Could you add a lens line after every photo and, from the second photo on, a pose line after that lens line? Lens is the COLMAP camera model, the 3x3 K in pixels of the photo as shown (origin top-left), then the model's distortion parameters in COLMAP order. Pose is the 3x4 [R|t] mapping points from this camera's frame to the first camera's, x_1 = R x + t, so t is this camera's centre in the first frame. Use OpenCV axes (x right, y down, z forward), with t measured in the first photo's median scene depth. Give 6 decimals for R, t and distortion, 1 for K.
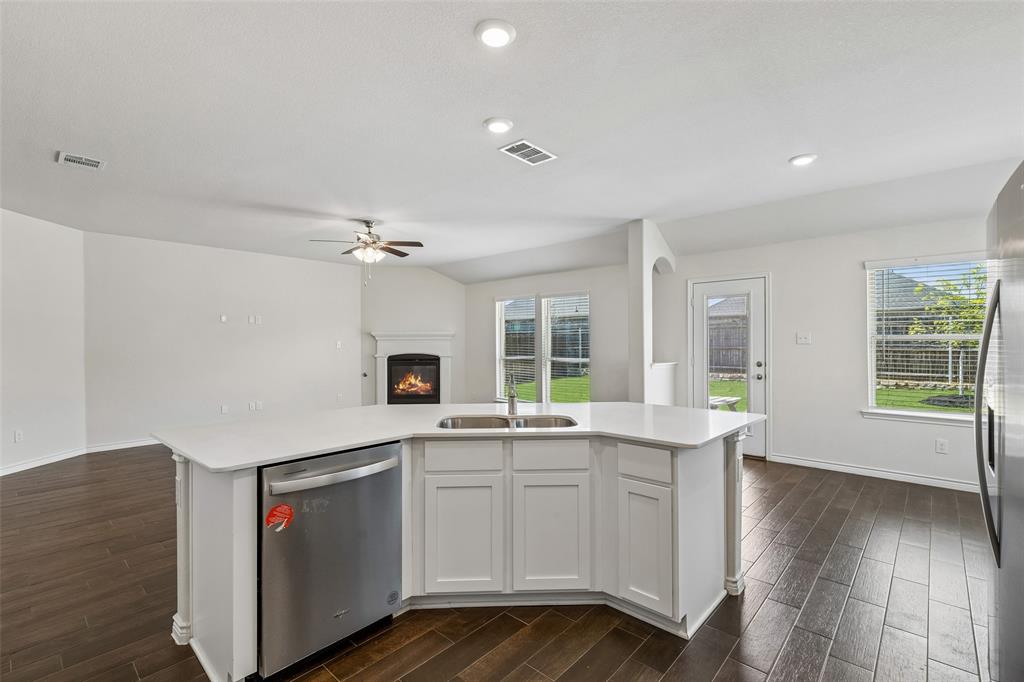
lens RADIAL K [[455.9, 0, 532.5], [0, 455.9, 343.0], [0, 0, 1]] dist [-0.008436, 0.000041]
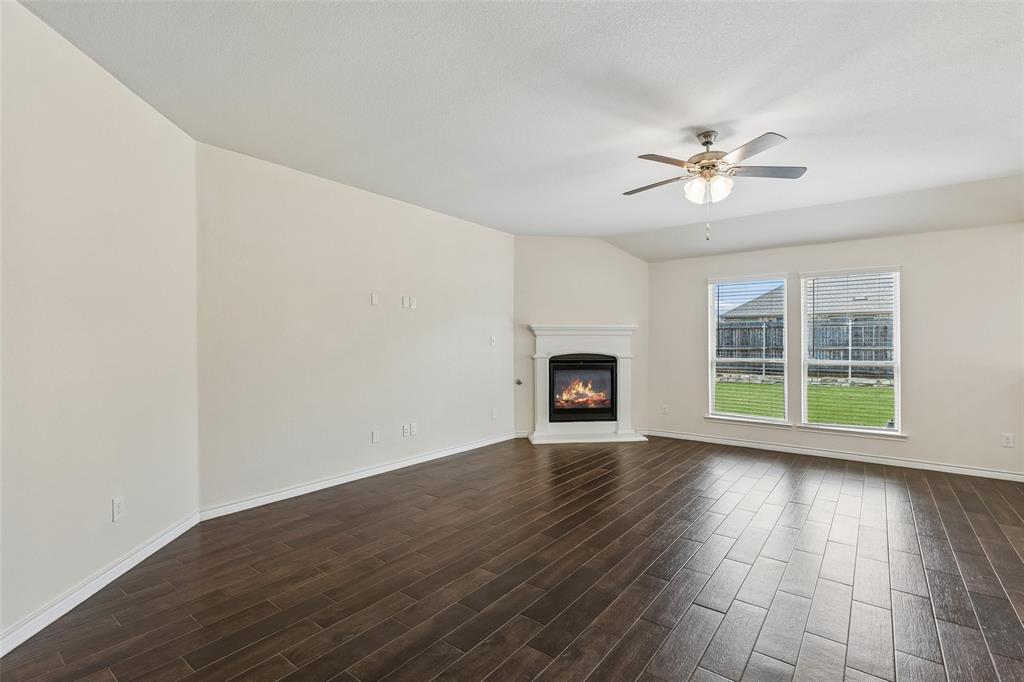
lens RADIAL K [[455.9, 0, 532.5], [0, 455.9, 343.0], [0, 0, 1]] dist [-0.008436, 0.000041]
pose [[0.998334, 0.004668, 0.057506, -0.389546], [-0.004666, 0.999989, -0.000165, 0.006747], [-0.057506, -0.000104, 0.998345, 0.255415]]
